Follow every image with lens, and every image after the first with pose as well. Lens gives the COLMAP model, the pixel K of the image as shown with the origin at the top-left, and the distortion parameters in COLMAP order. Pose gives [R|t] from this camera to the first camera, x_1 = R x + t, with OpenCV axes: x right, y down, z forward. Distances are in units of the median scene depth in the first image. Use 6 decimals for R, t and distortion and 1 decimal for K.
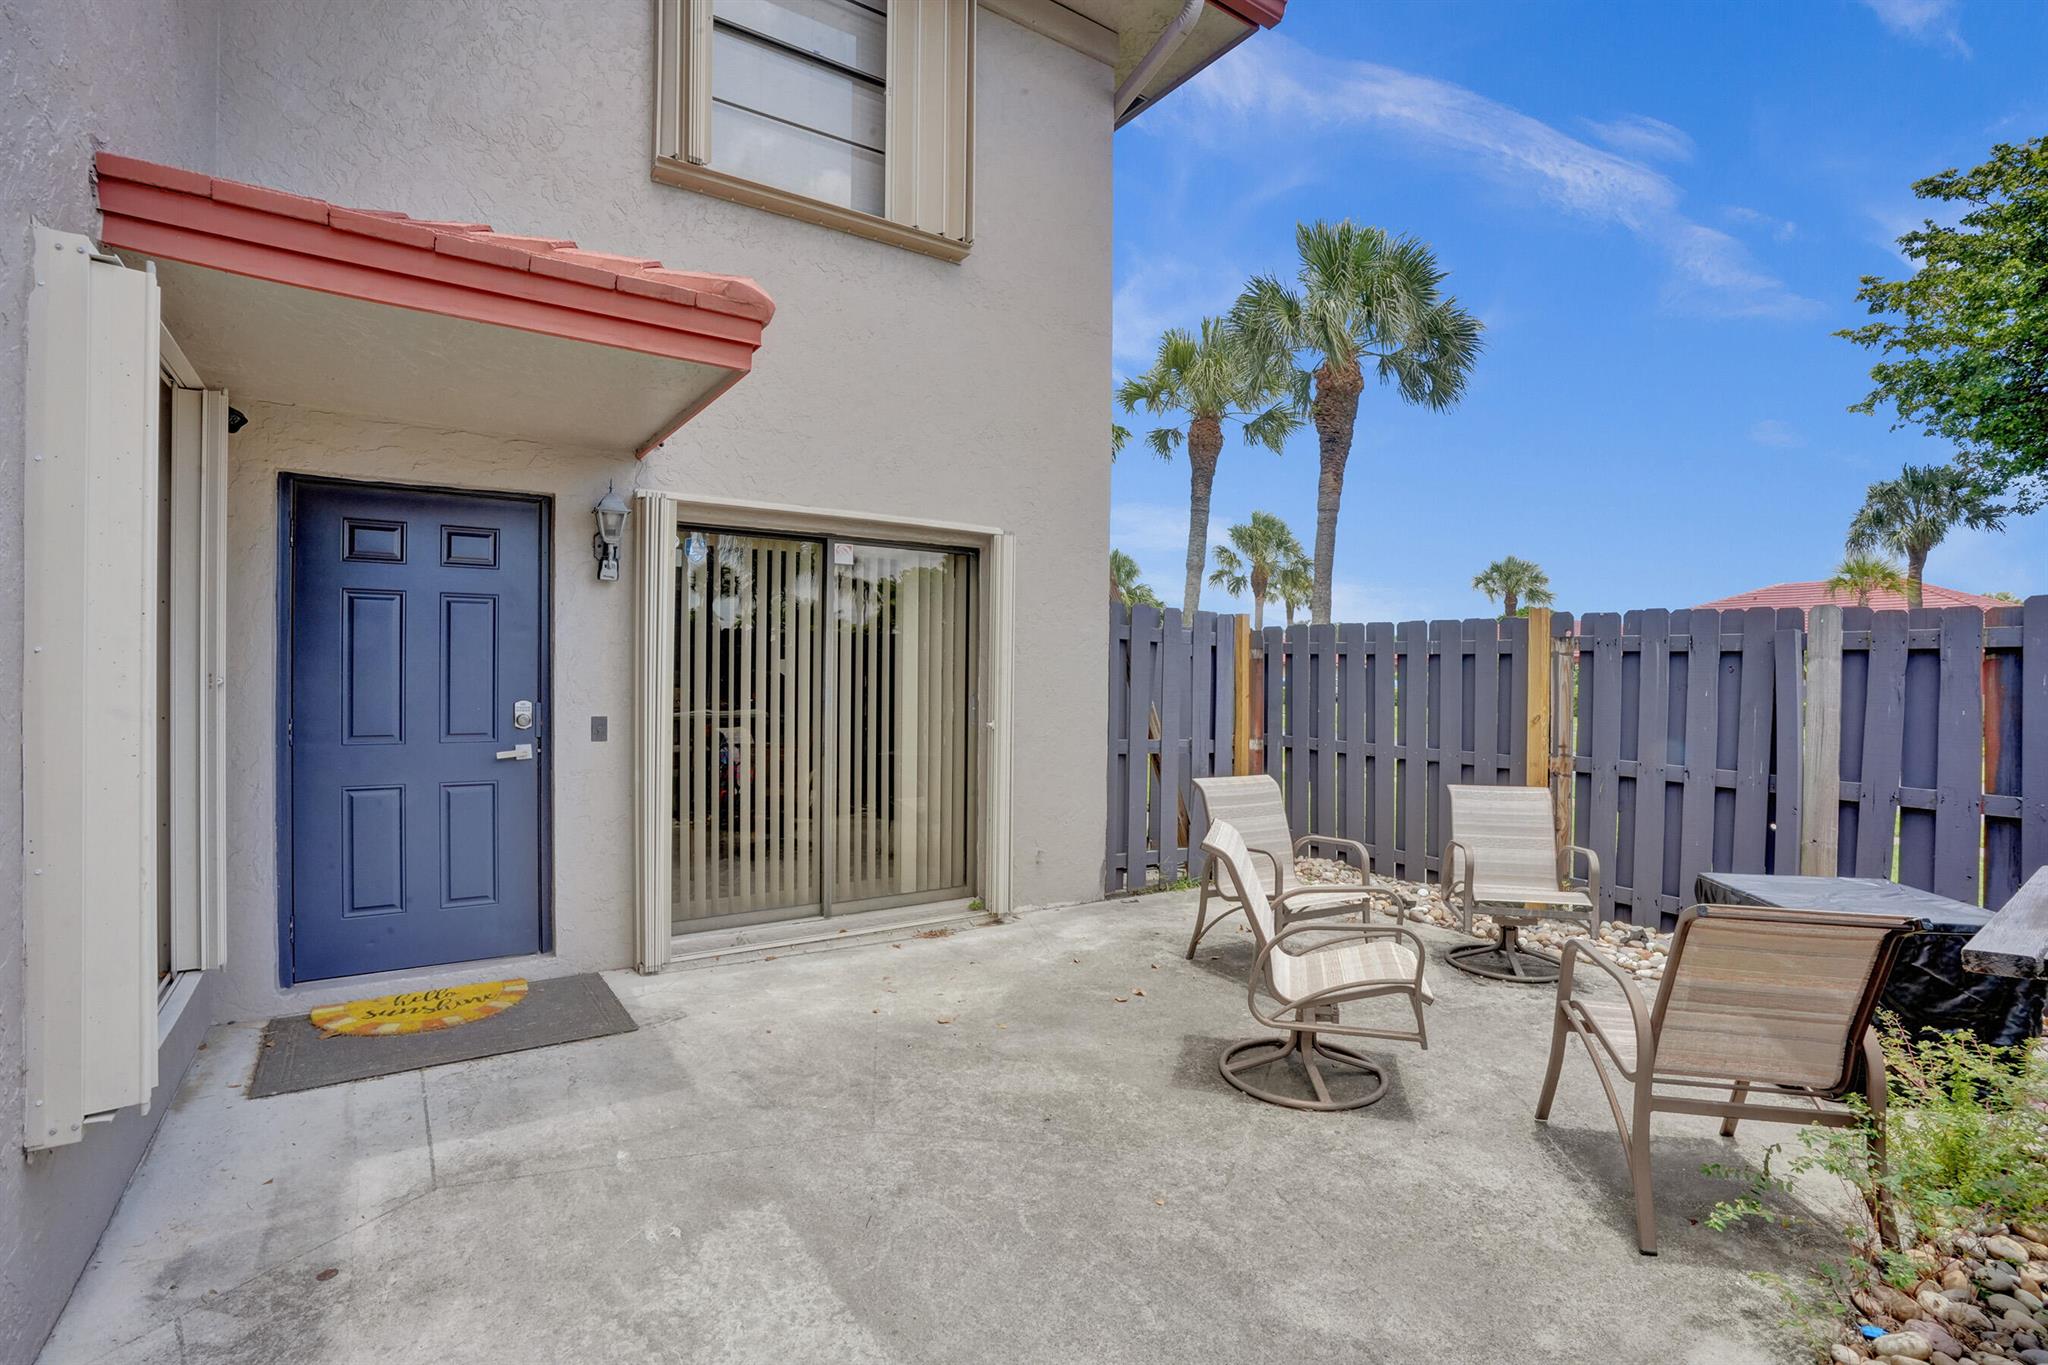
lens RADIAL K [[948.0, 0, 1028.6], [0, 948.0, 676.1], [0, 0, 1]] dist [-0.067976, 0.029240]
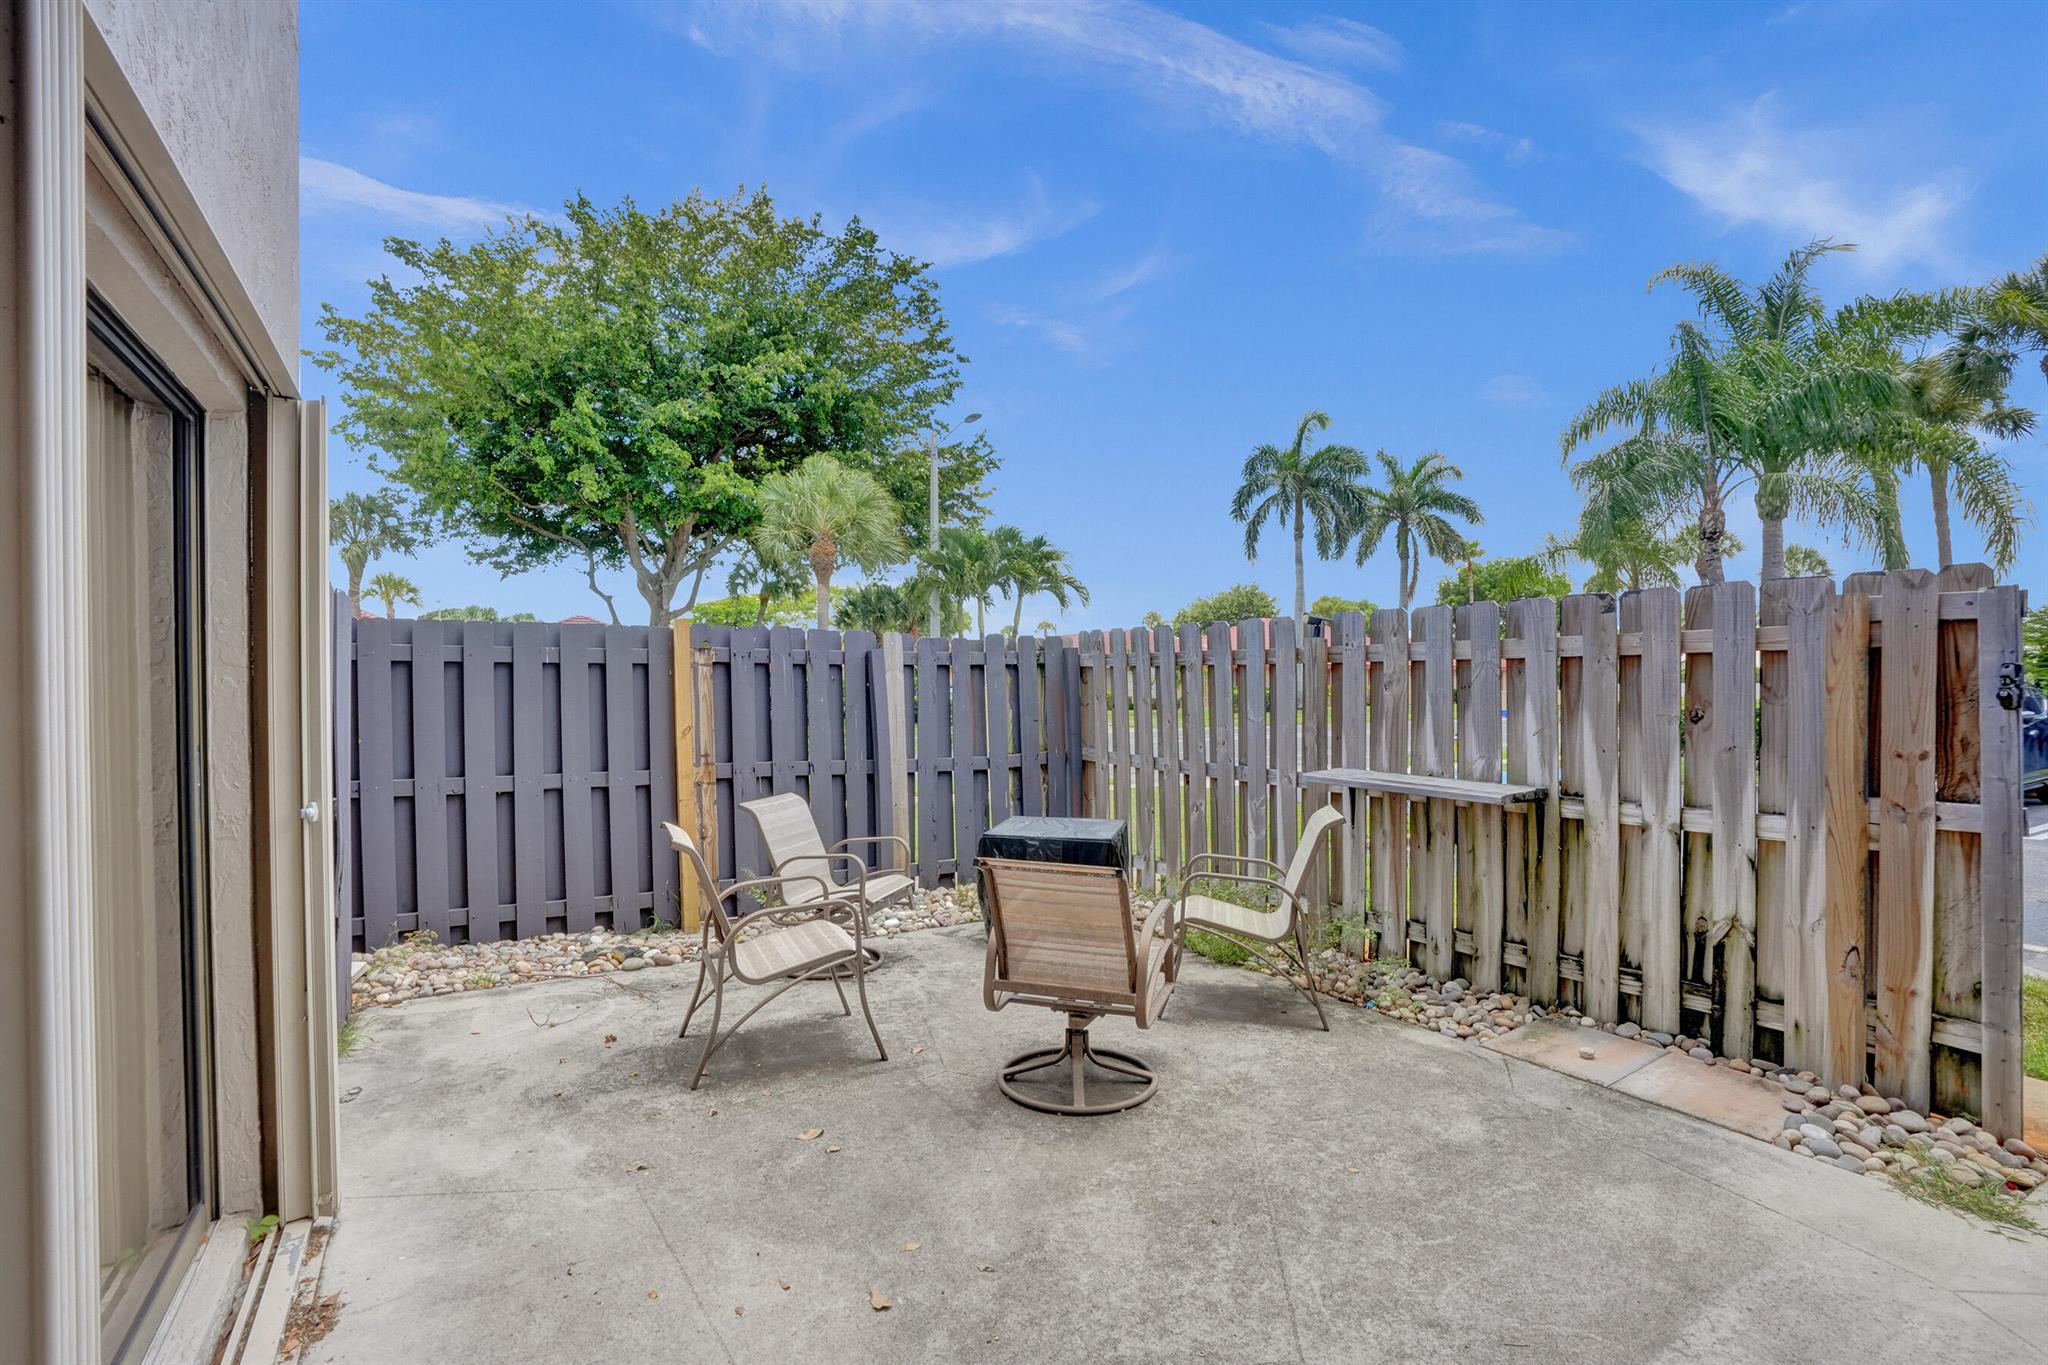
lens RADIAL K [[948.0, 0, 1028.6], [0, 948.0, 676.1], [0, 0, 1]] dist [-0.067976, 0.029240]
pose [[0.061513, -0.004669, 0.998095, -0.582517], [0.009626, 0.999945, 0.004084, -0.015898], [-0.998060, 0.009356, 0.061554, 0.785557]]
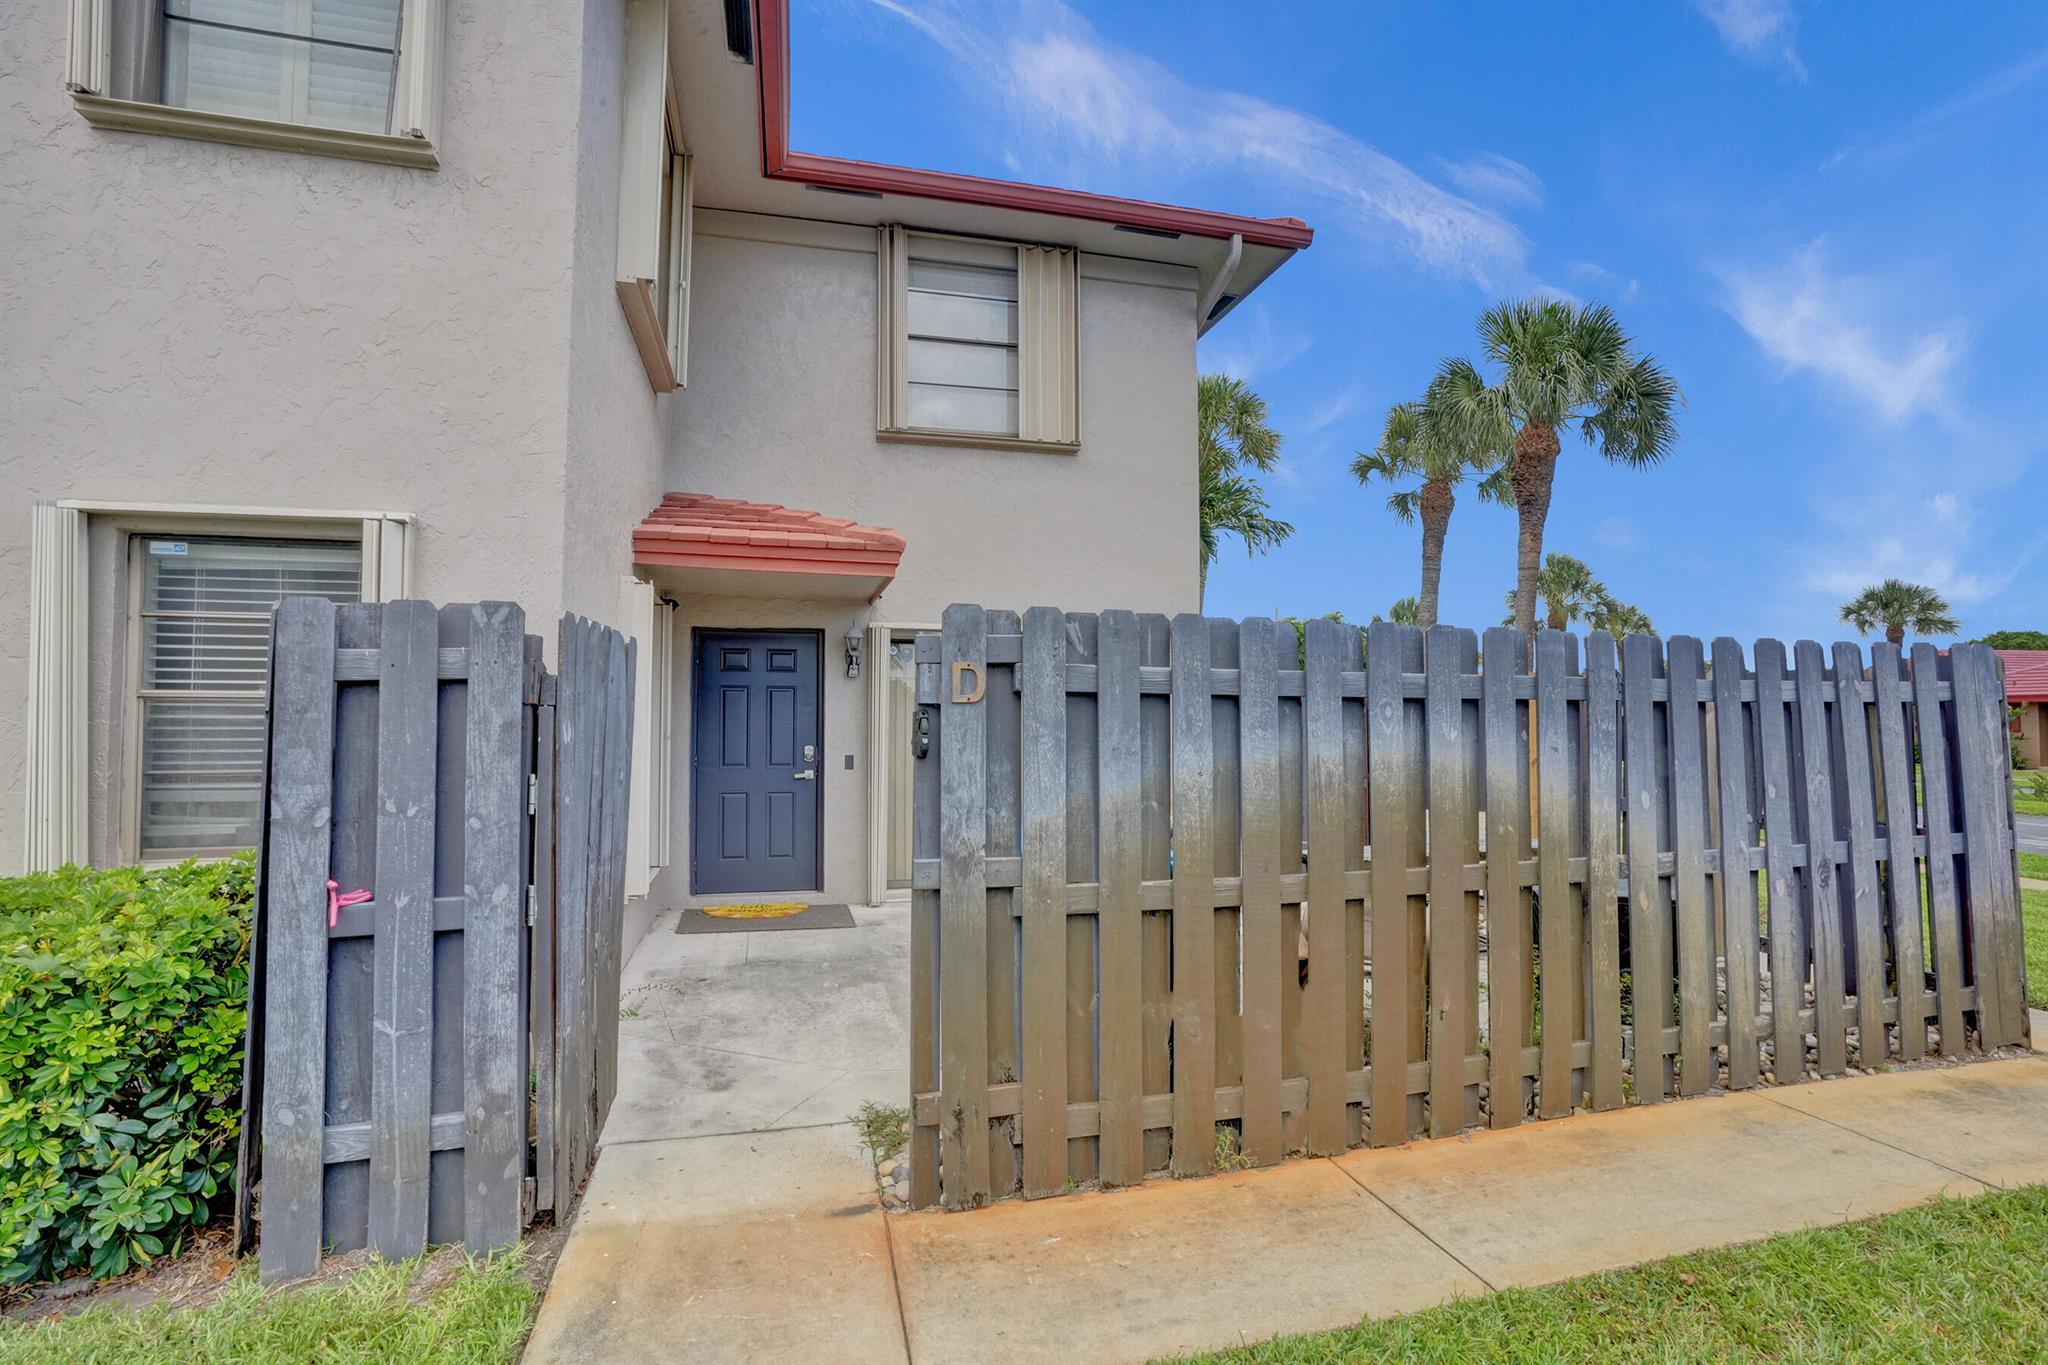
lens RADIAL K [[948.0, 0, 1028.6], [0, 948.0, 676.1], [0, 0, 1]] dist [-0.067976, 0.029240]
pose [[0.940553, -0.023141, -0.338858, 0.451650], [0.004993, 0.998511, -0.054330, -0.005606], [0.339610, 0.049408, 0.939268, -0.538350]]
